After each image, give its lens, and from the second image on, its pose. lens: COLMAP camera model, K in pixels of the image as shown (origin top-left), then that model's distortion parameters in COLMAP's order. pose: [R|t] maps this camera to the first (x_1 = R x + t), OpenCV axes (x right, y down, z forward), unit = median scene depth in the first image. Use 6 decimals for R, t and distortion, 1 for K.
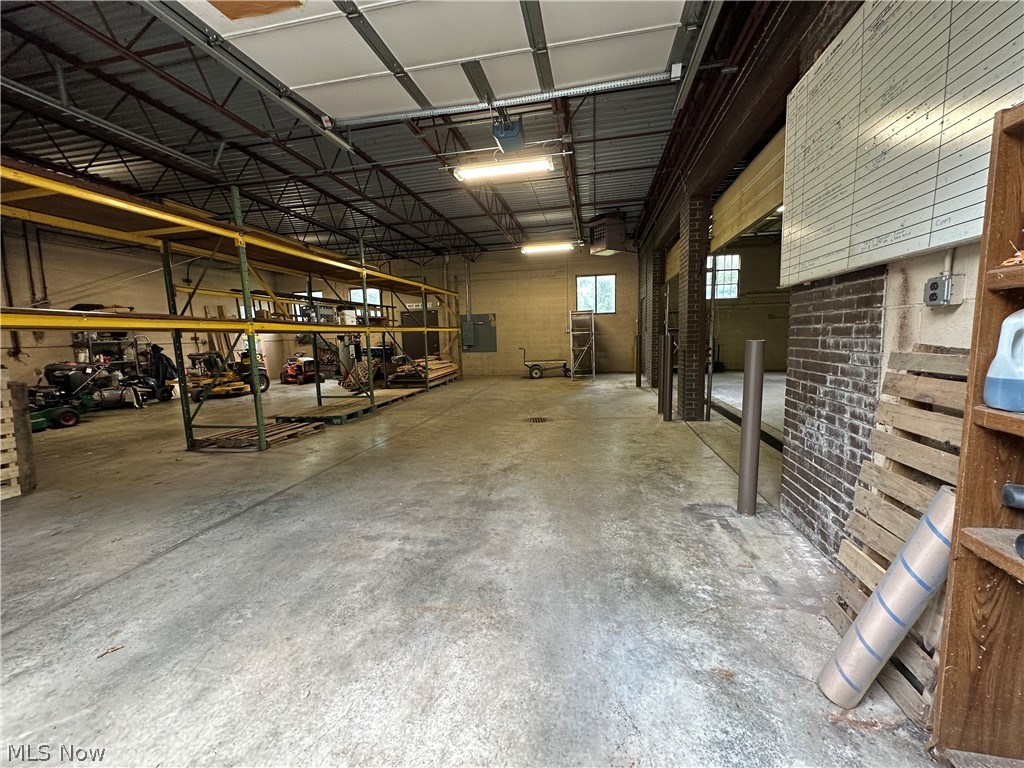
lens RADIAL K [[408.8, 0, 512.0], [0, 408.8, 384.0], [0, 0, 1]] dist [-0.005005, 0.000958]
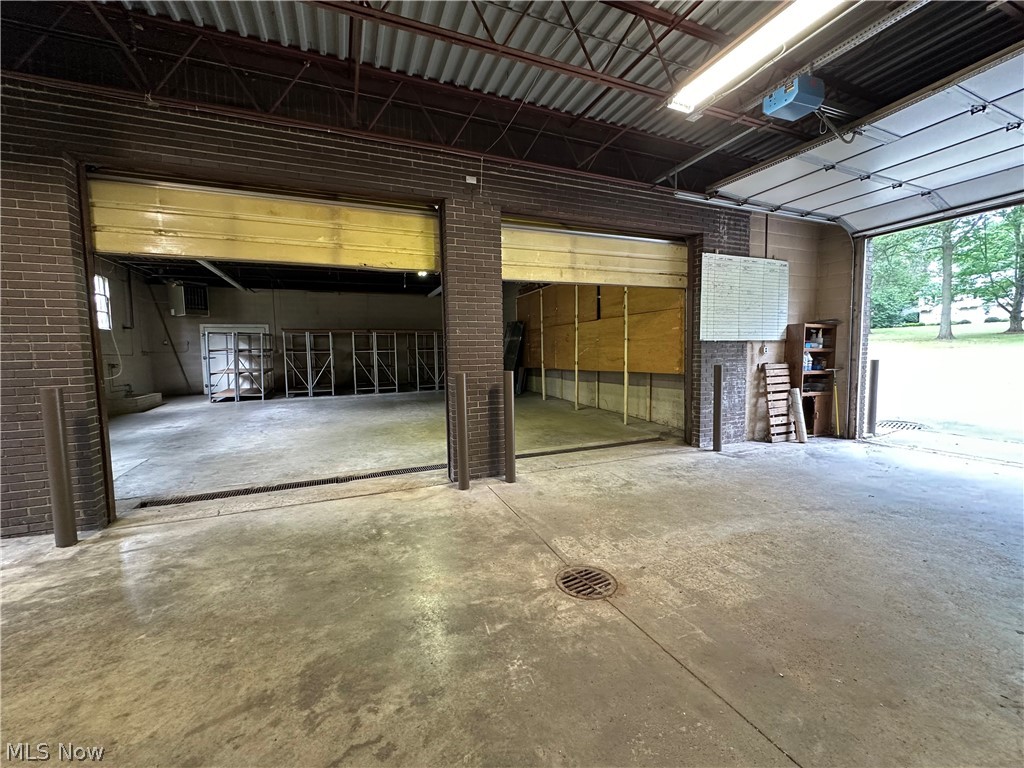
lens RADIAL K [[408.8, 0, 512.0], [0, 408.8, 384.0], [0, 0, 1]] dist [-0.005005, 0.000958]
pose [[-0.556076, -0.021391, 0.830856, -0.390038], [0.132019, 0.984704, 0.113710, -0.273192], [-0.820579, 0.172920, -0.544746, 2.122695]]
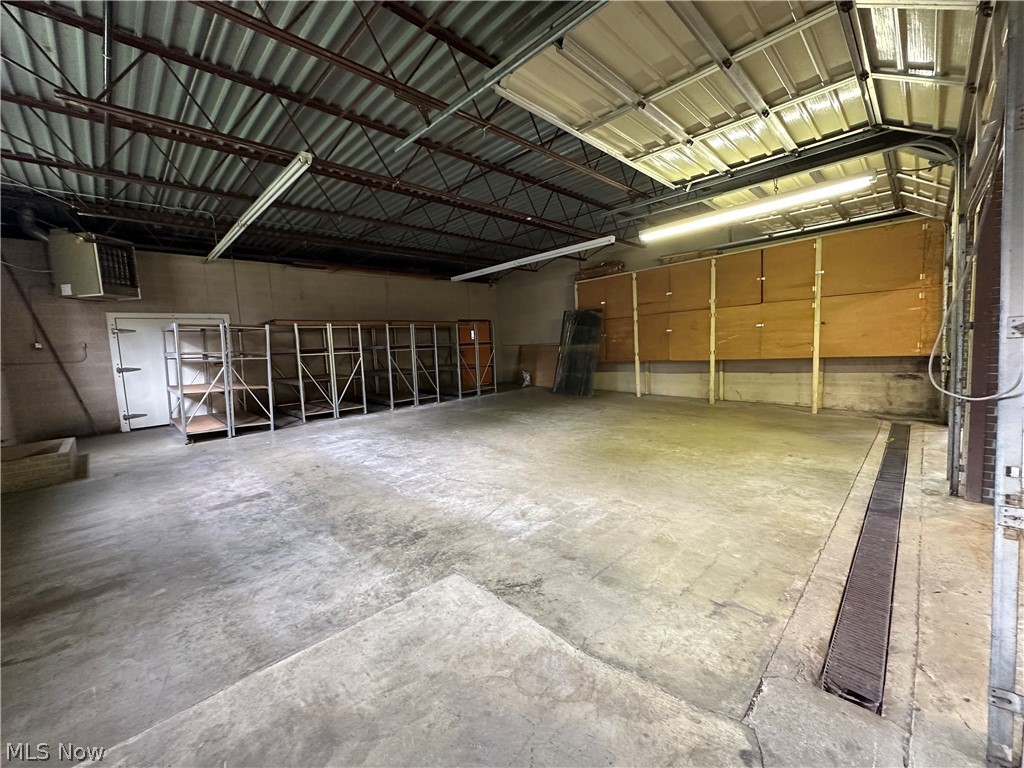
lens RADIAL K [[408.8, 0, 512.0], [0, 408.8, 384.0], [0, 0, 1]] dist [-0.005005, 0.000958]
pose [[-0.827481, 0.021608, 0.561078, 0.965081], [0.141470, 0.975046, 0.171090, -0.422134], [-0.543380, 0.220950, -0.809888, 2.826213]]
